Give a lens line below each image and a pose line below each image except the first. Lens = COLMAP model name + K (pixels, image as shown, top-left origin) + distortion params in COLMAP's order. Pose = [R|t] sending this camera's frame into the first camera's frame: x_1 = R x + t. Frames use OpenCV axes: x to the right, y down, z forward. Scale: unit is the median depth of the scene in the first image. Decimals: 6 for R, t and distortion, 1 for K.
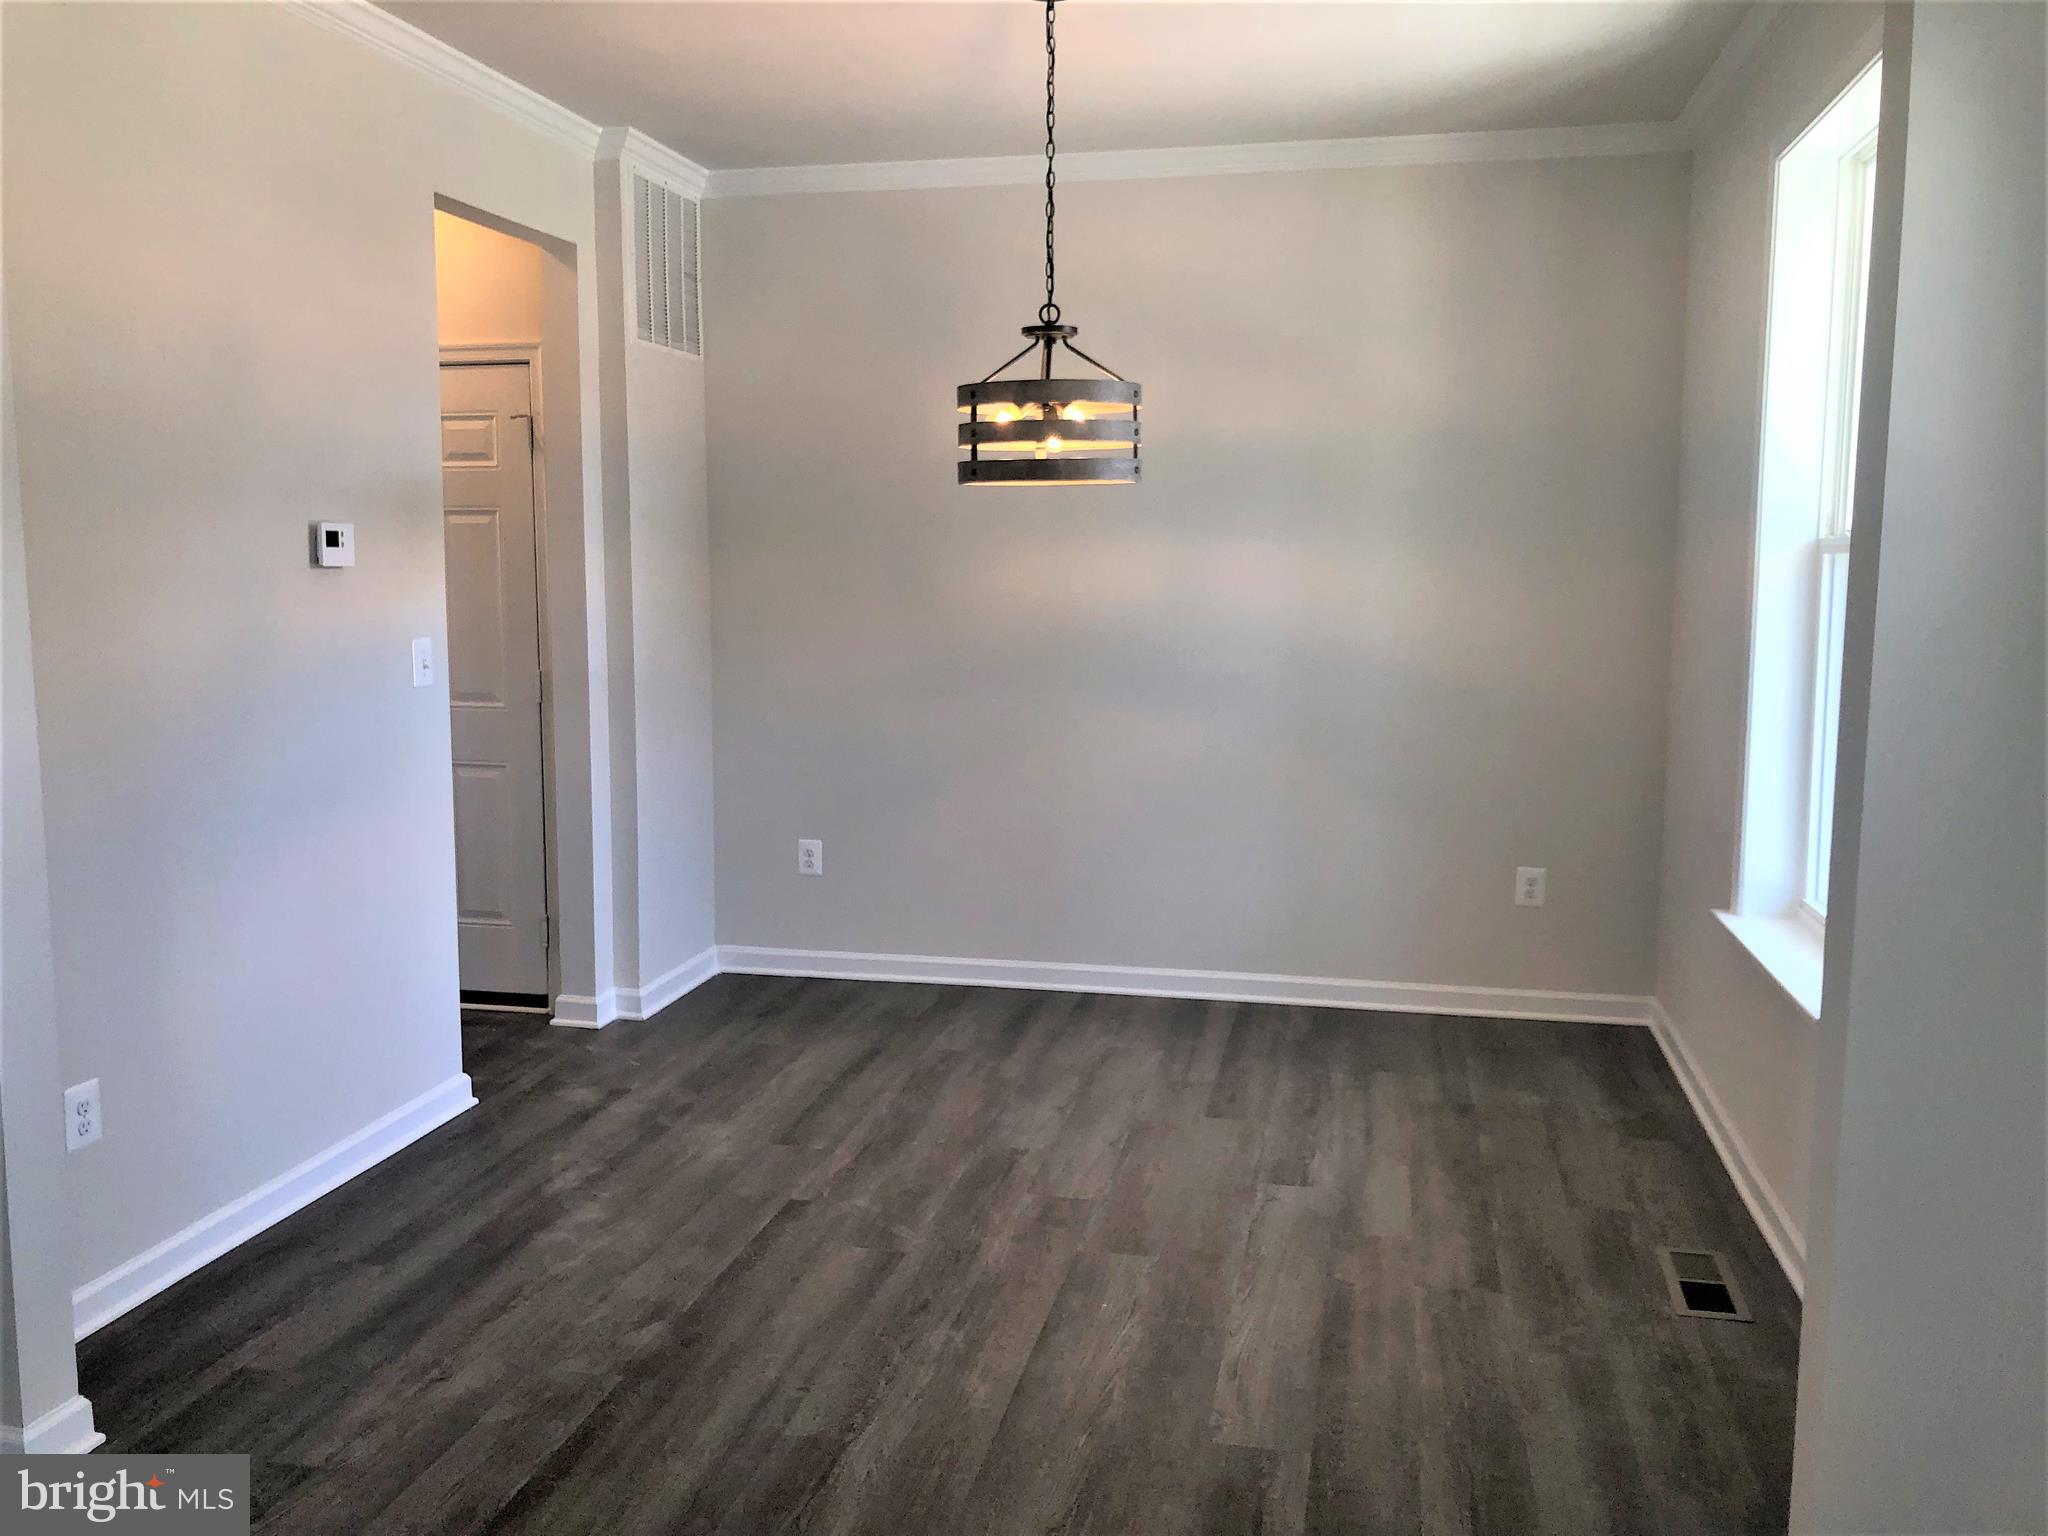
lens RADIAL K [[1682.9, 0, 1019.1], [0, 1682.9, 767.5], [0, 0, 1]] dist [0.034061, -0.005090]
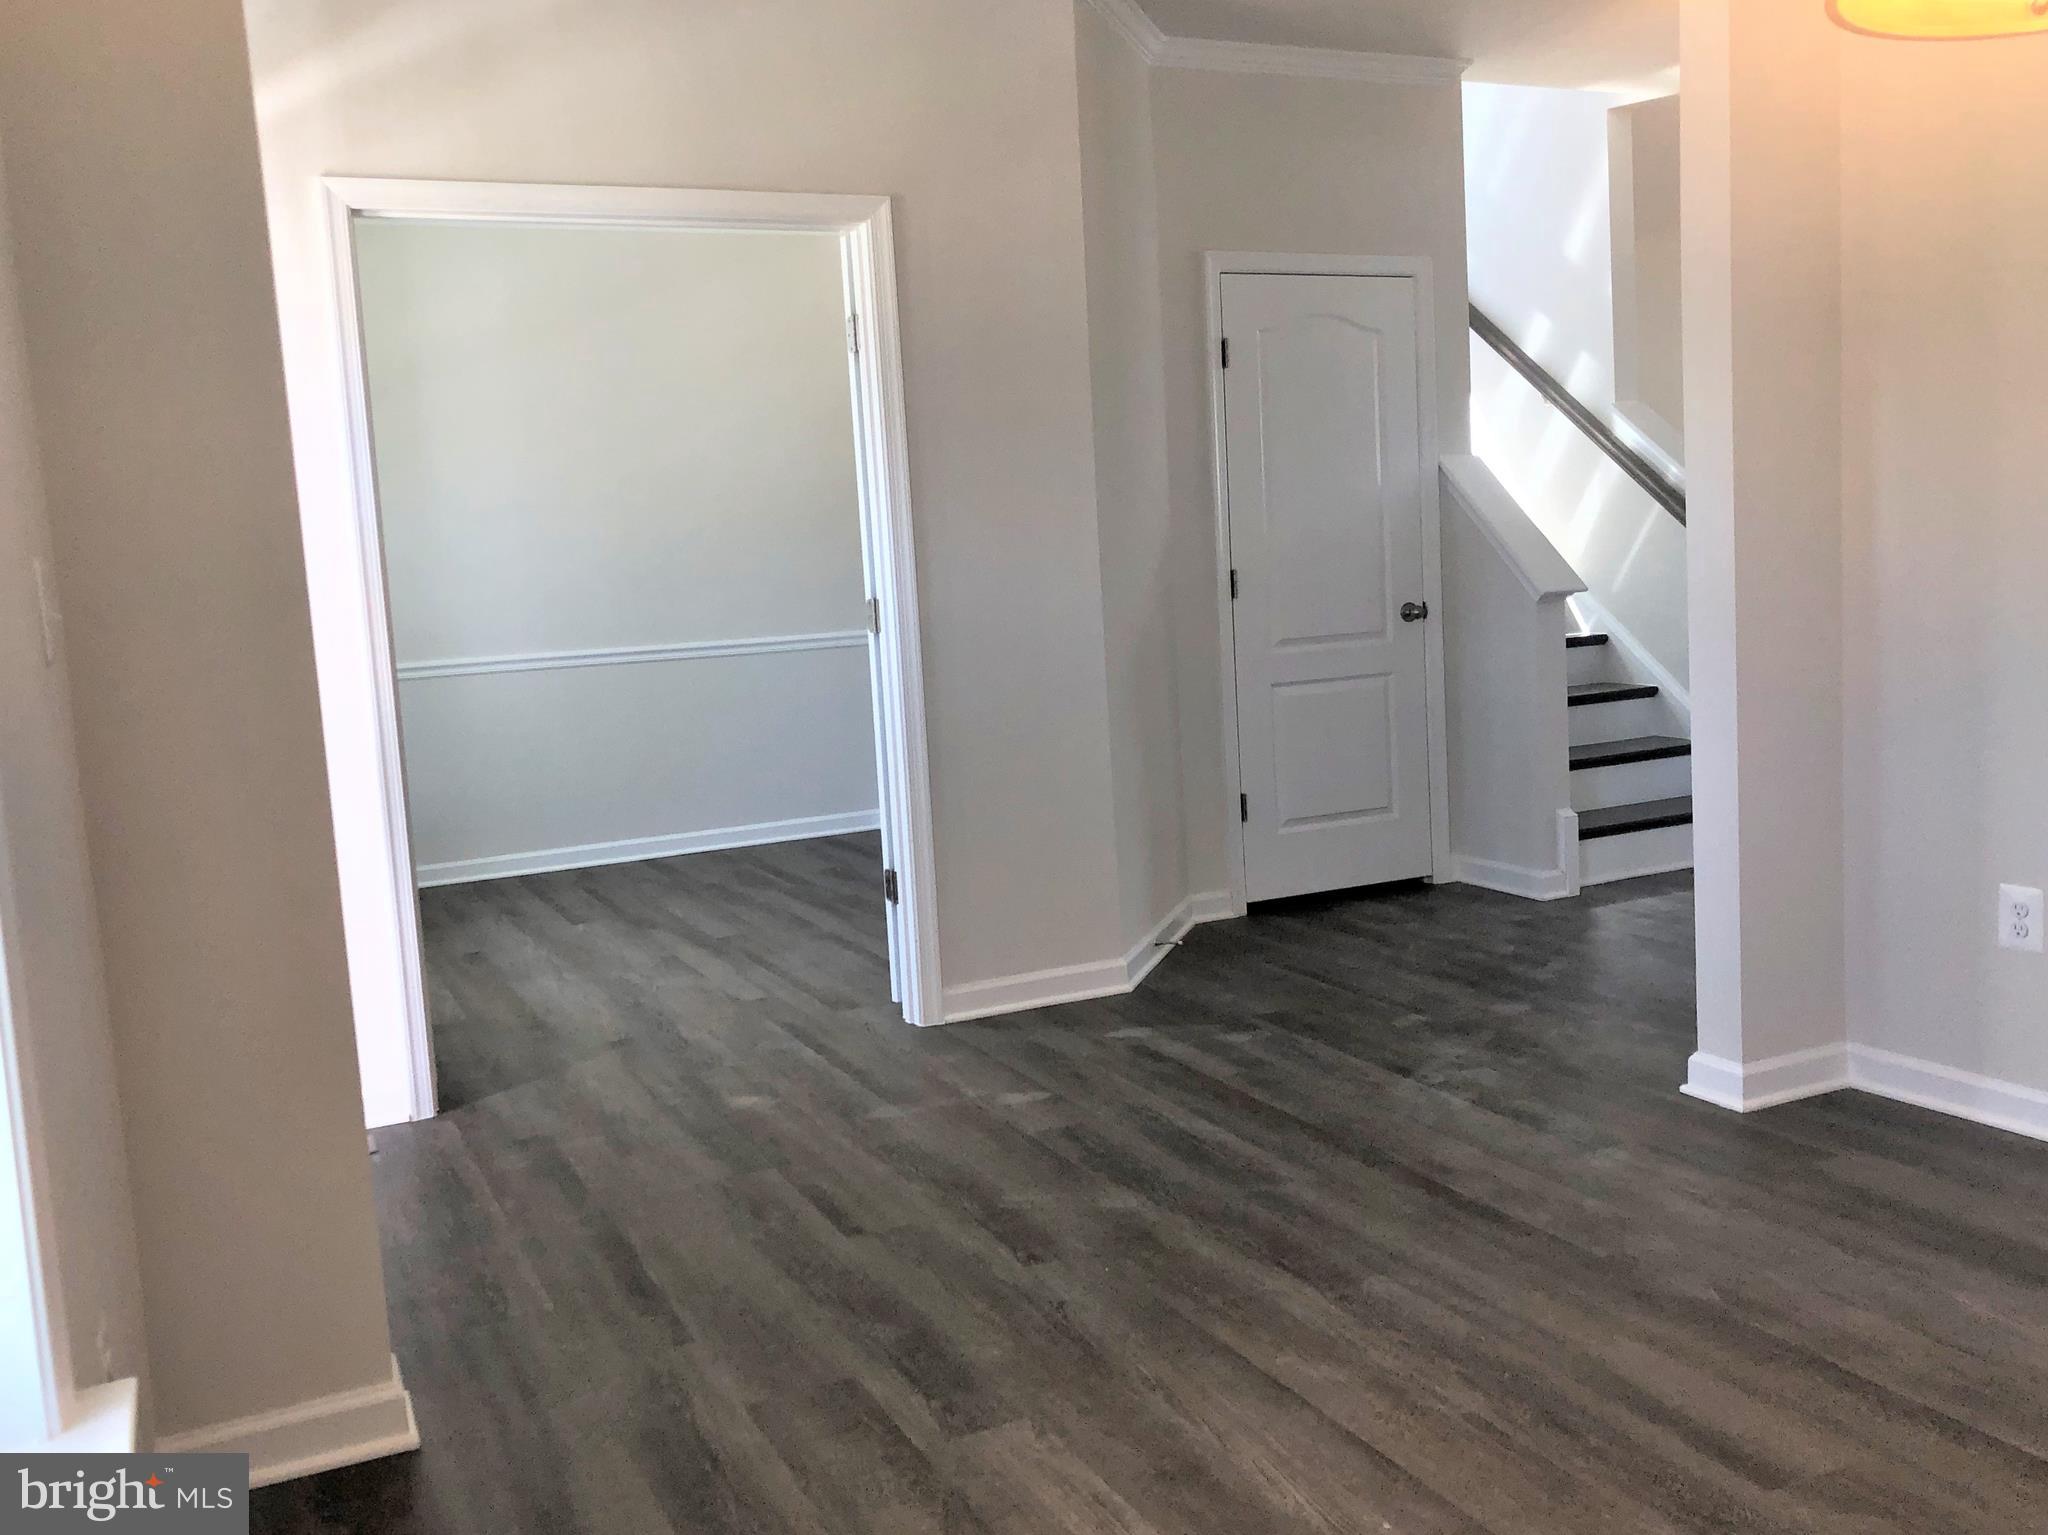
lens RADIAL K [[1682.9, 0, 1019.0], [0, 1682.9, 764.3], [0, 0, 1]] dist [0.034061, -0.005090]
pose [[-0.778382, 0.118913, -0.616426, 0.543130], [-0.023781, 0.975607, 0.218232, -0.093784], [0.627340, 0.184527, -0.756567, 1.430316]]
